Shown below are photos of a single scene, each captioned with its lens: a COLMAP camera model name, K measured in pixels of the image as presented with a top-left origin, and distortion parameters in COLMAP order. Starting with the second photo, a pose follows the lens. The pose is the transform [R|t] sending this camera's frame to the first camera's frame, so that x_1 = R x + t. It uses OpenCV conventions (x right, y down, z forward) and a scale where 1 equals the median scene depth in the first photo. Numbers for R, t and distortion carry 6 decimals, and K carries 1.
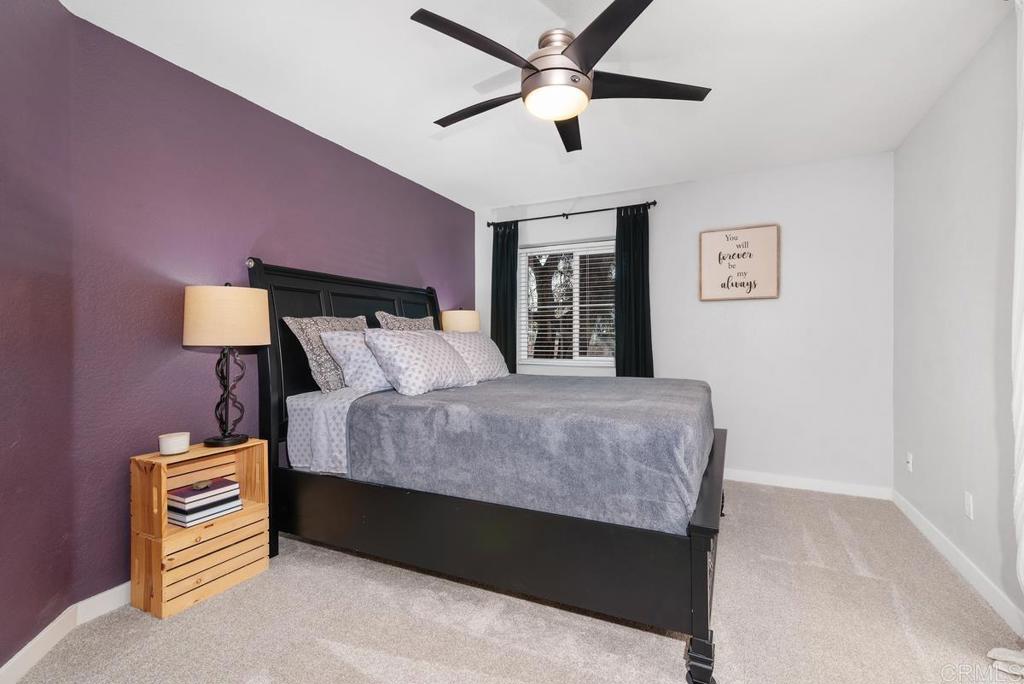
lens RADIAL K [[442.8, 0, 515.2], [0, 442.8, 341.4], [0, 0, 1]] dist [0.015090, 0.000020]
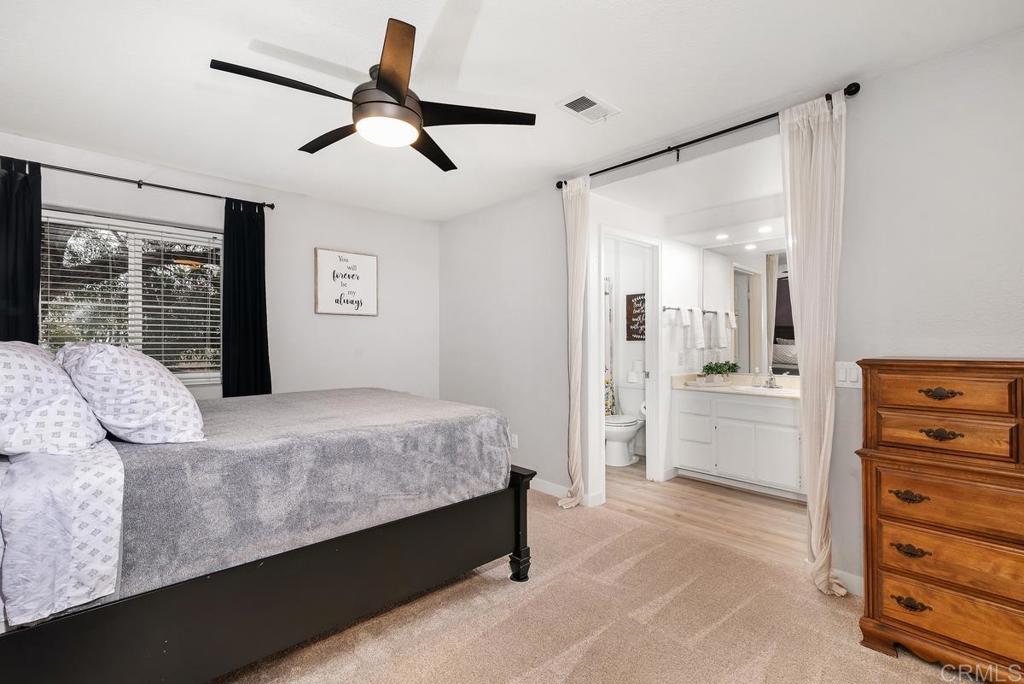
lens RADIAL K [[472.0, 0, 515.3], [0, 472.0, 341.6], [0, 0, 1]] dist [-0.022542, -0.000522]
pose [[0.360491, 0.005775, 0.932745, -0.452196], [0.003896, 0.999963, -0.007697, -0.015396], [-0.932755, 0.006409, 0.360455, 0.172492]]
